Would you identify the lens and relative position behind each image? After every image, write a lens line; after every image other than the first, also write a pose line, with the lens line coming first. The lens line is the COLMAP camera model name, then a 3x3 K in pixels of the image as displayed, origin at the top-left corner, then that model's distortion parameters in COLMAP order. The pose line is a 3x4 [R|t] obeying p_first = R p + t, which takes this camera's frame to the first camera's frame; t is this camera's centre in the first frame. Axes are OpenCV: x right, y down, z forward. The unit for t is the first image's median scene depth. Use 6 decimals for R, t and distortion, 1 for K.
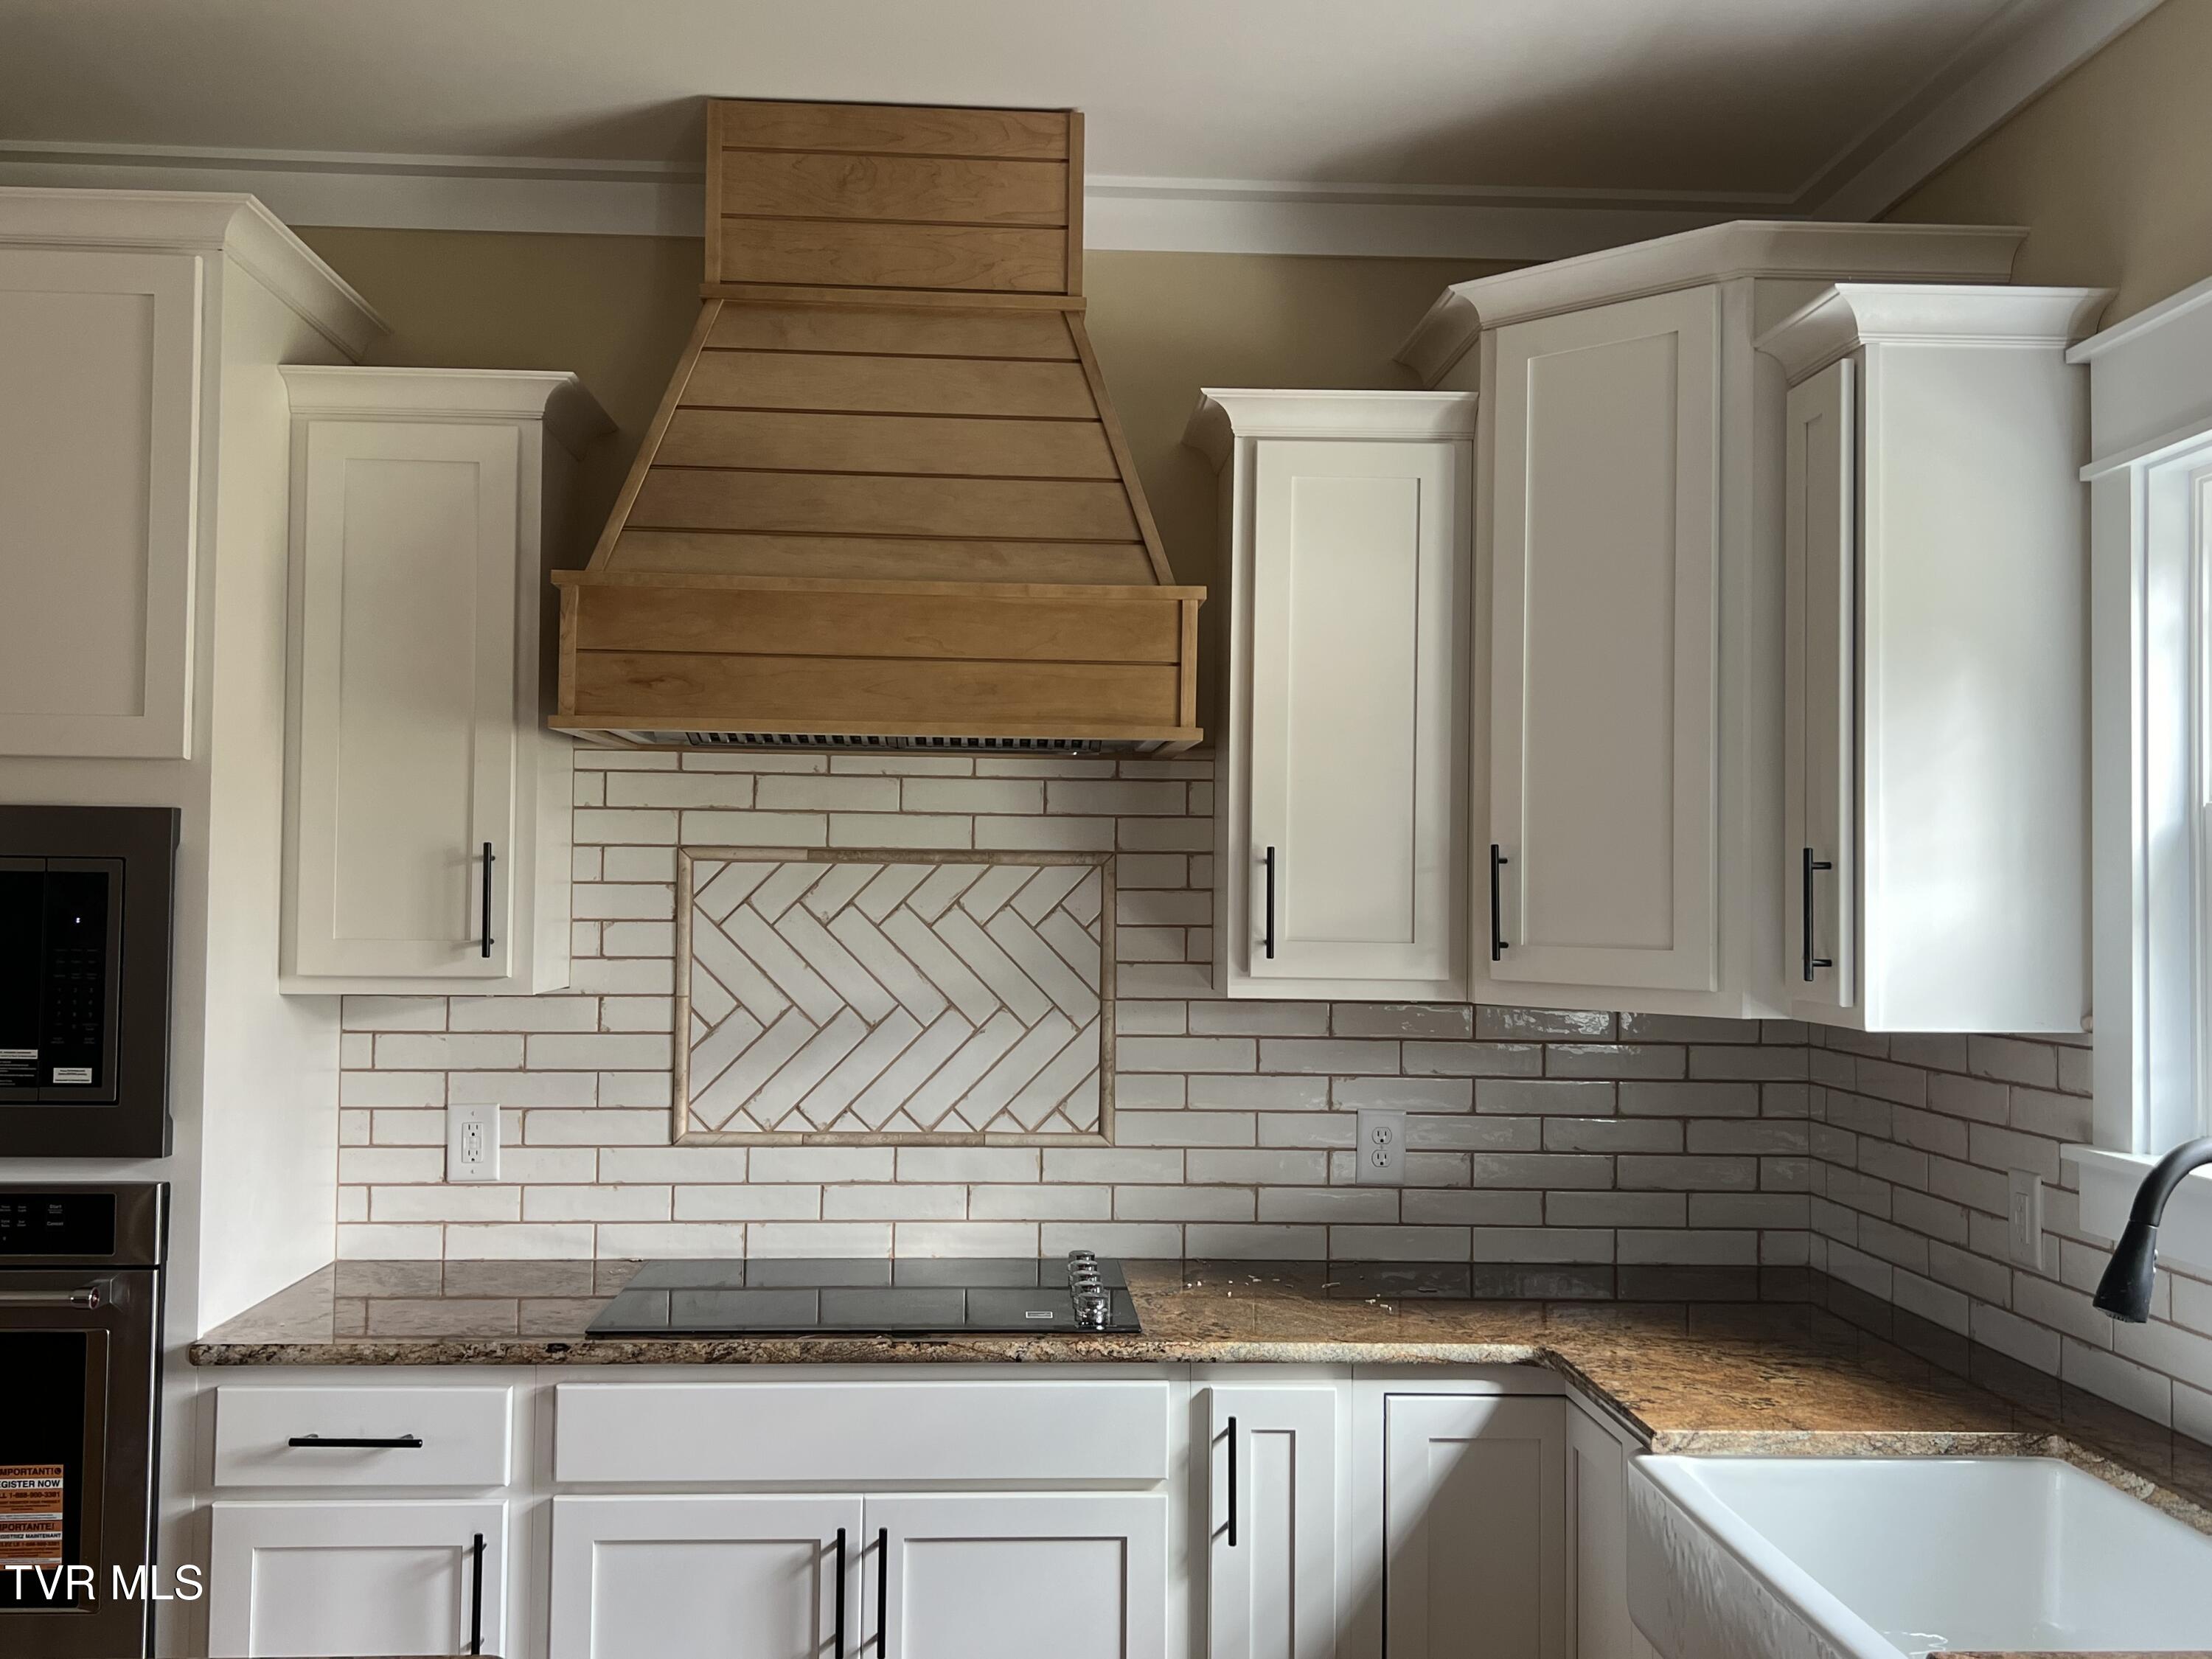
lens RADIAL K [[1998.2, 0, 1110.4], [0, 1998.2, 826.2], [0, 0, 1]] dist [0.055636, -0.073798]
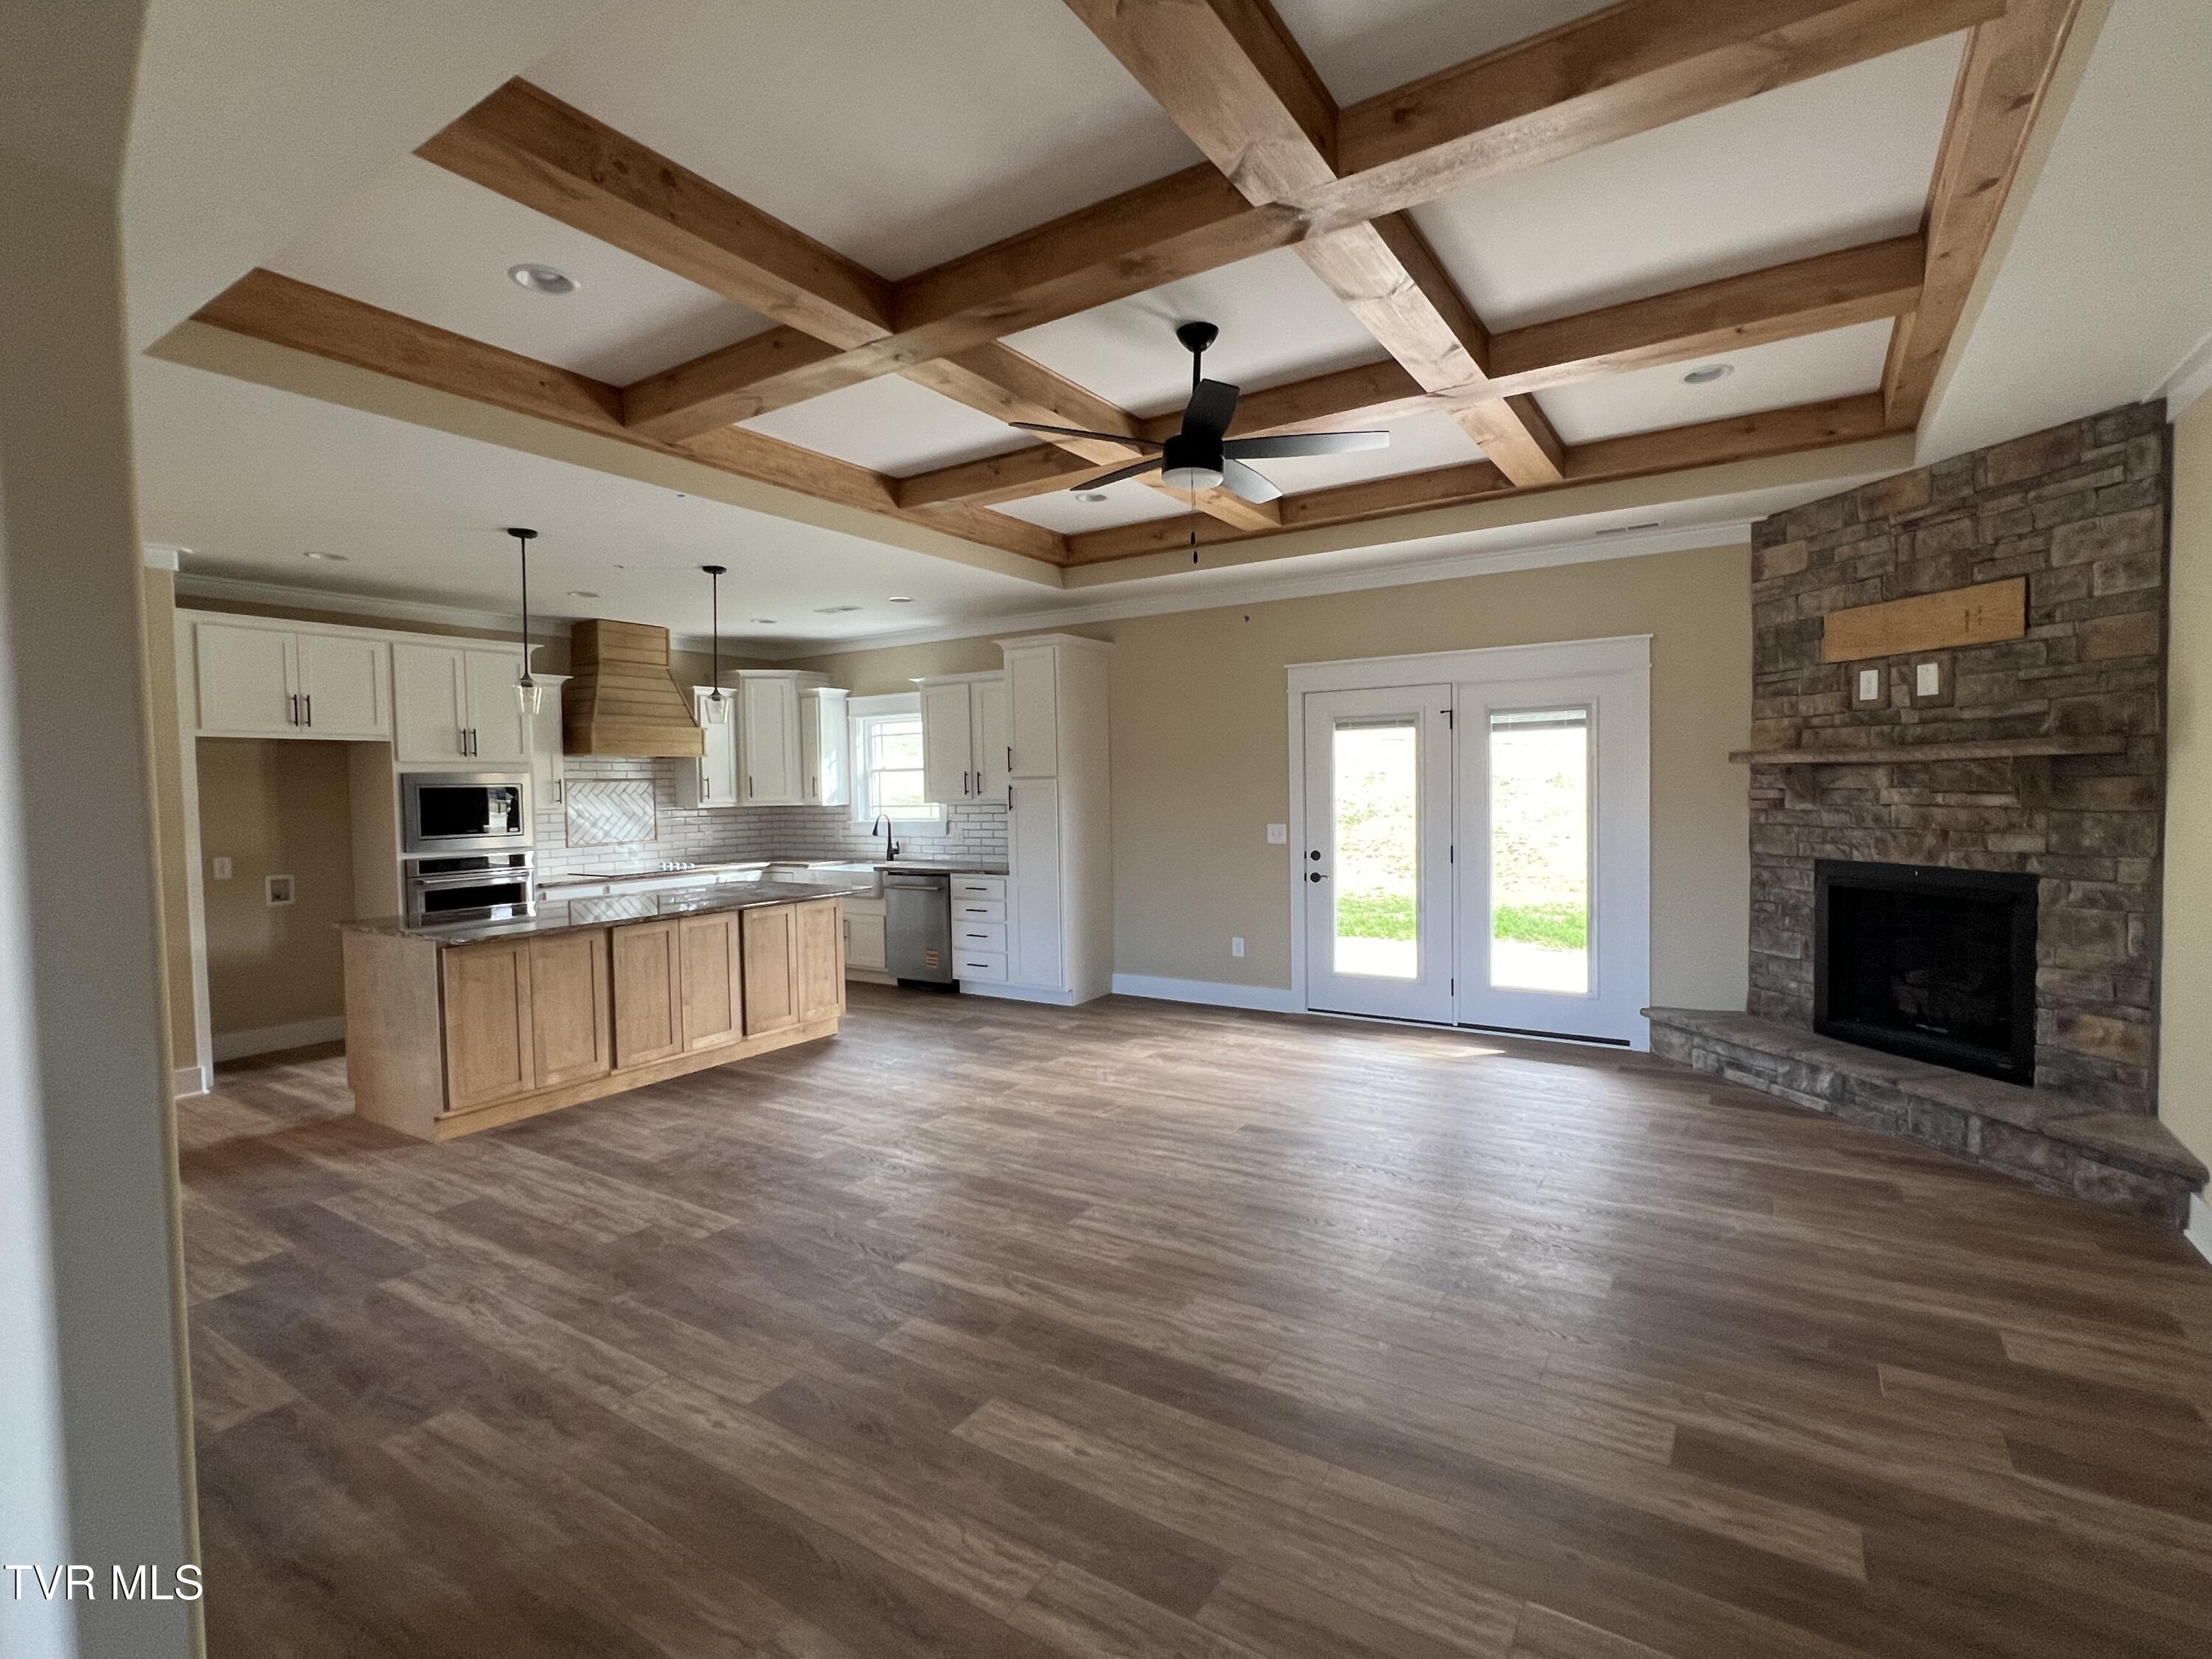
lens RADIAL K [[1028.2, 0, 1090.2], [0, 1028.2, 836.1], [0, 0, 1]] dist [-0.001506, 0.000149]
pose [[0.586592, -0.061638, 0.807534, -1.477099], [-0.003012, 0.996927, 0.078282, -0.048110], [-0.809877, -0.048352, 0.584604, -1.334670]]
